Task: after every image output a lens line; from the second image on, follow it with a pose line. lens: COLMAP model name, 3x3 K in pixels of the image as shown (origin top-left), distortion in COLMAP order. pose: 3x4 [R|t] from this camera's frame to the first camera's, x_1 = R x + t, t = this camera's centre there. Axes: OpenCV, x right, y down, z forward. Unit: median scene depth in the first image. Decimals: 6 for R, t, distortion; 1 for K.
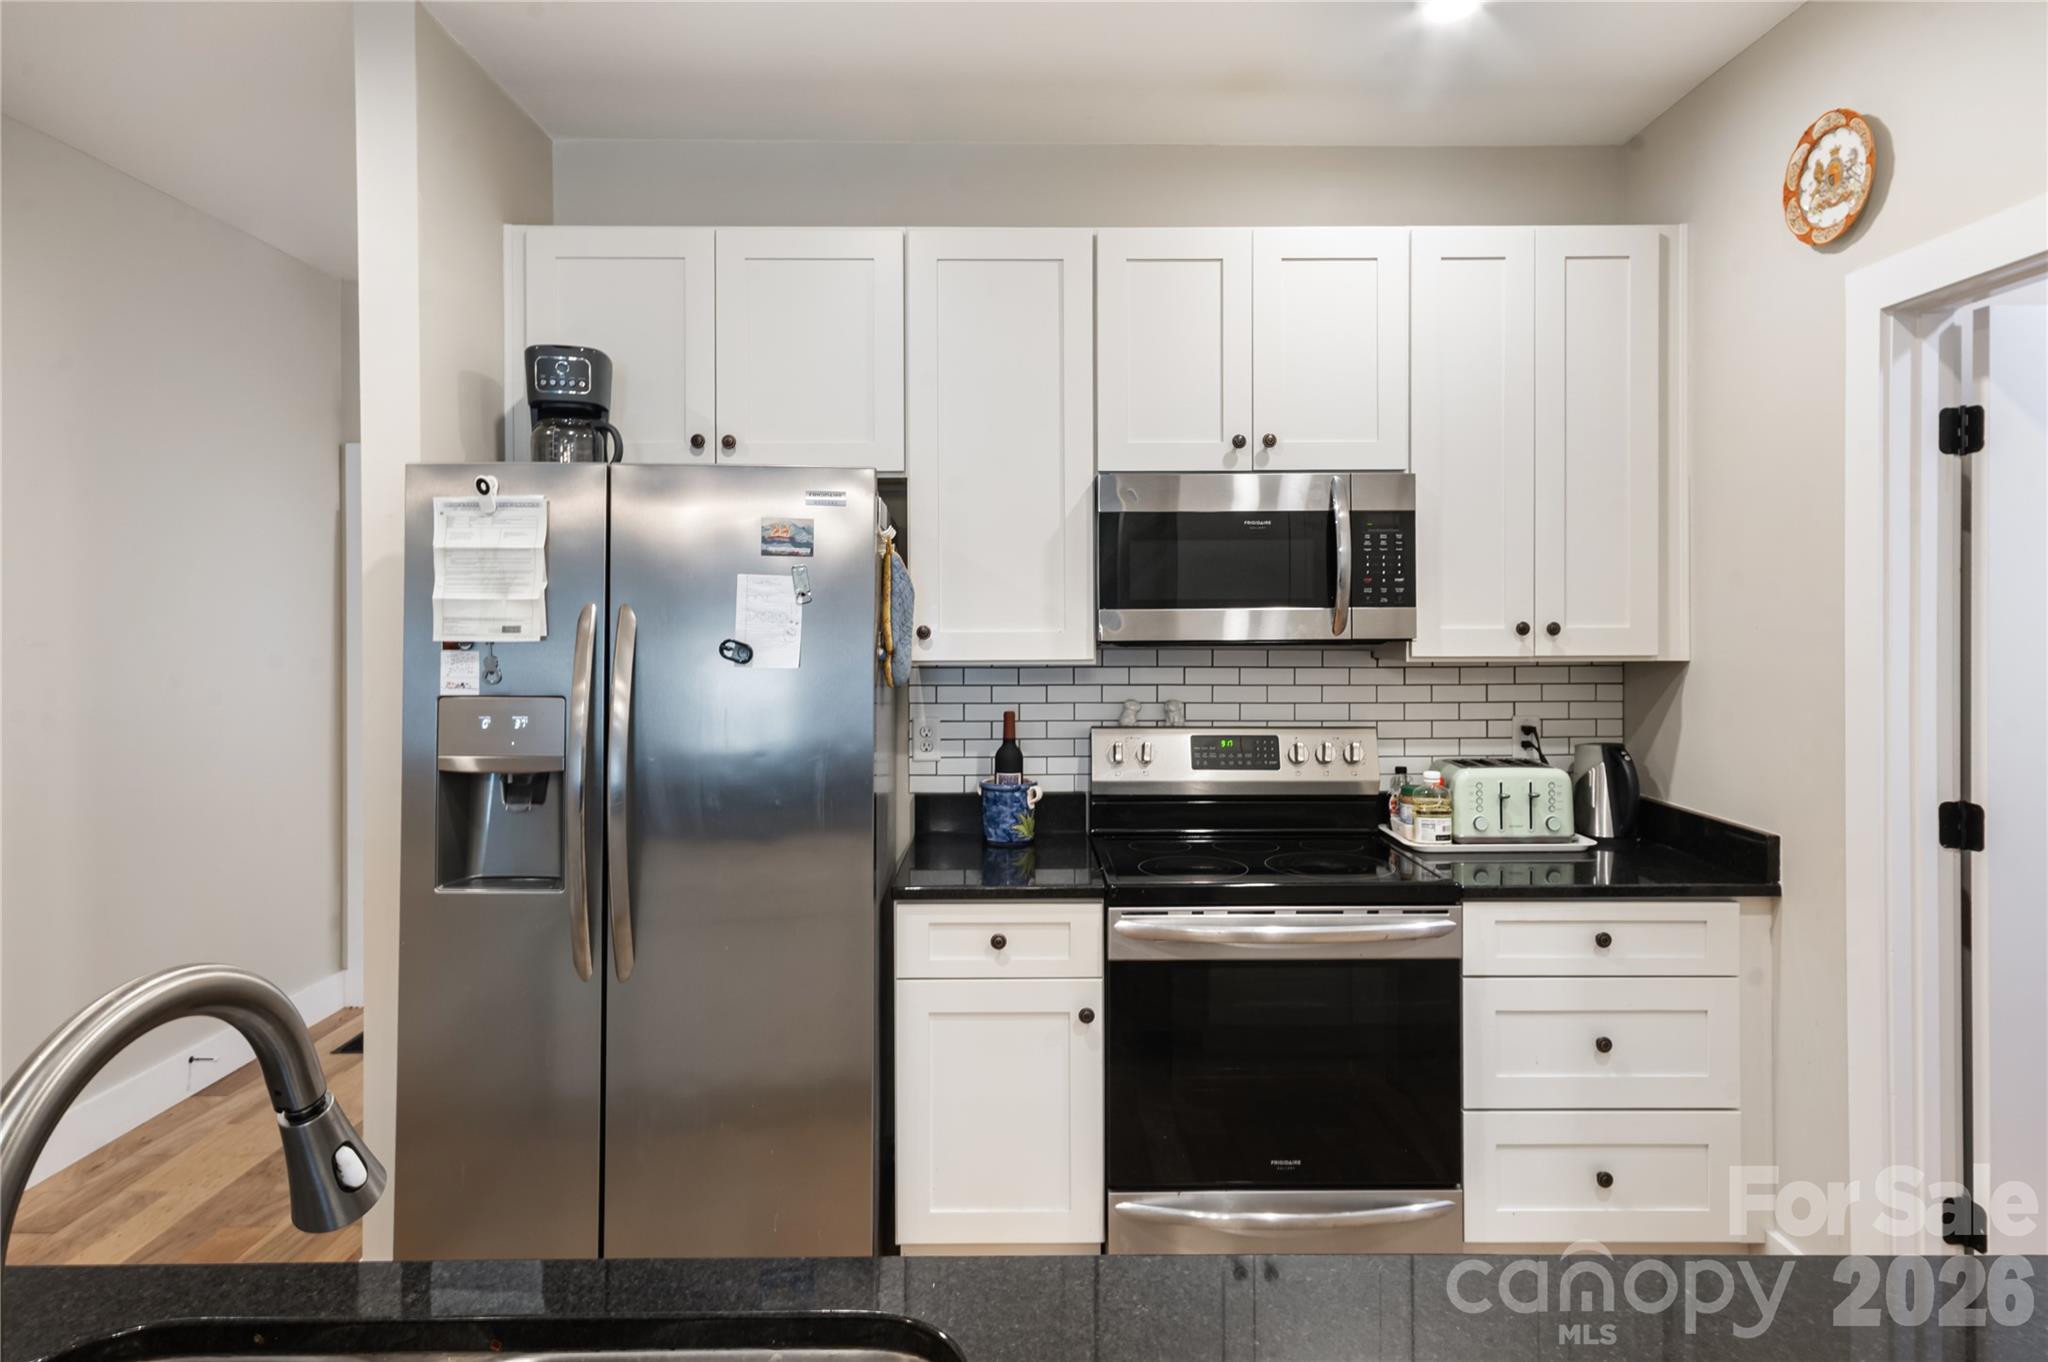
lens RADIAL K [[1129.9, 0, 1024.0], [0, 1129.9, 620.5], [0, 0, 1]] dist [0.005687, 0.000993]
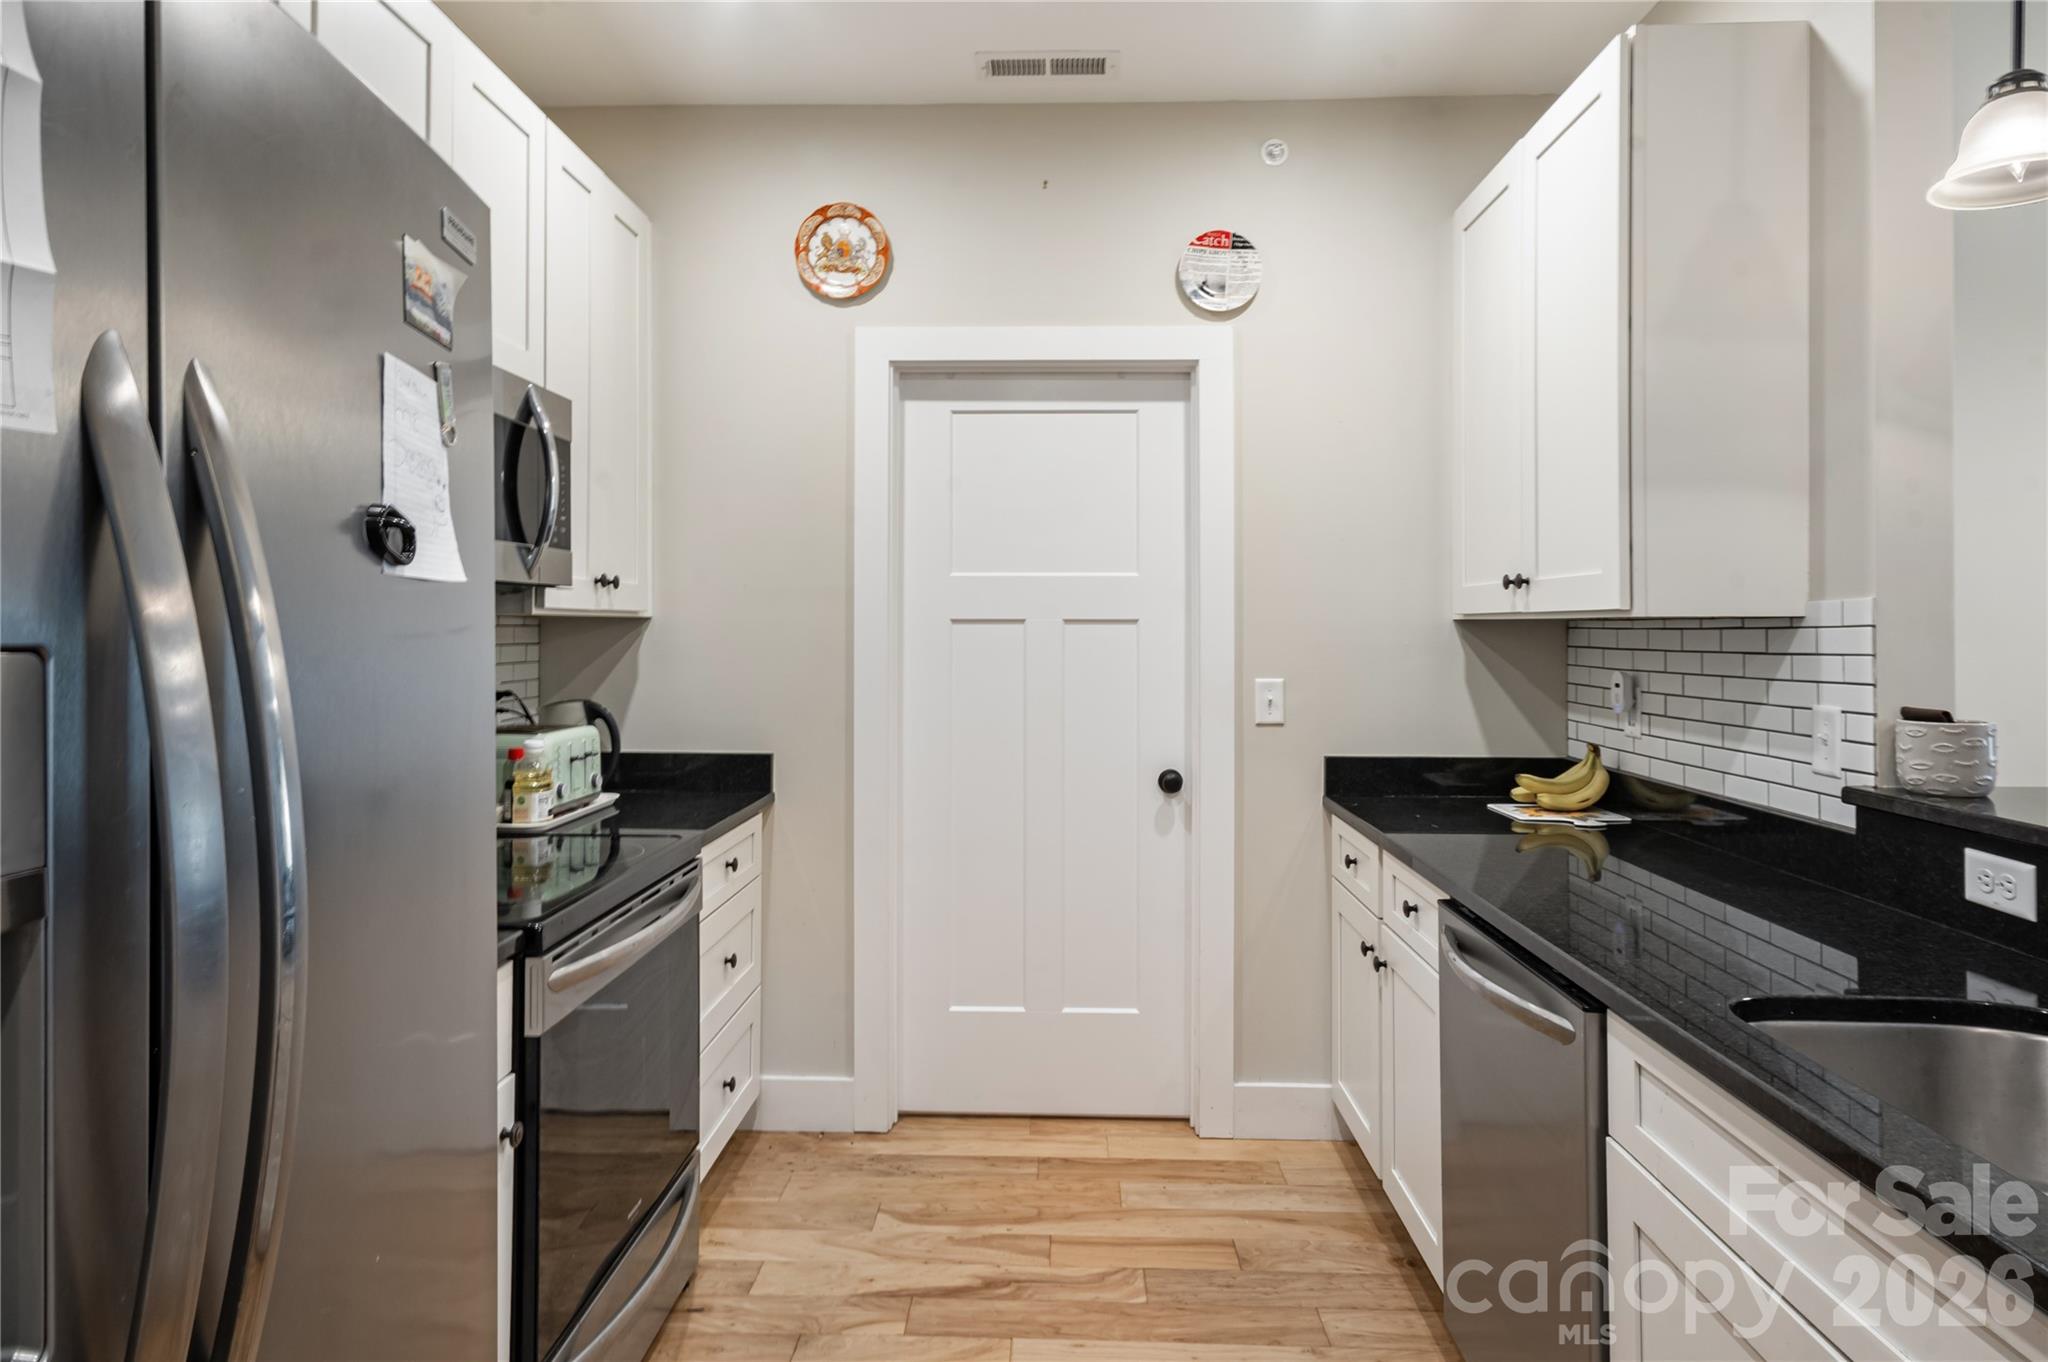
lens RADIAL K [[1129.9, 0, 1038.5], [0, 1129.9, 619.8], [0, 0, 1]] dist [0.005687, 0.000993]
pose [[0.055510, 0.006005, 0.998440, -0.611488], [0.002507, 0.999978, -0.006154, 0.056883], [-0.998455, 0.002845, 0.055493, 0.687371]]
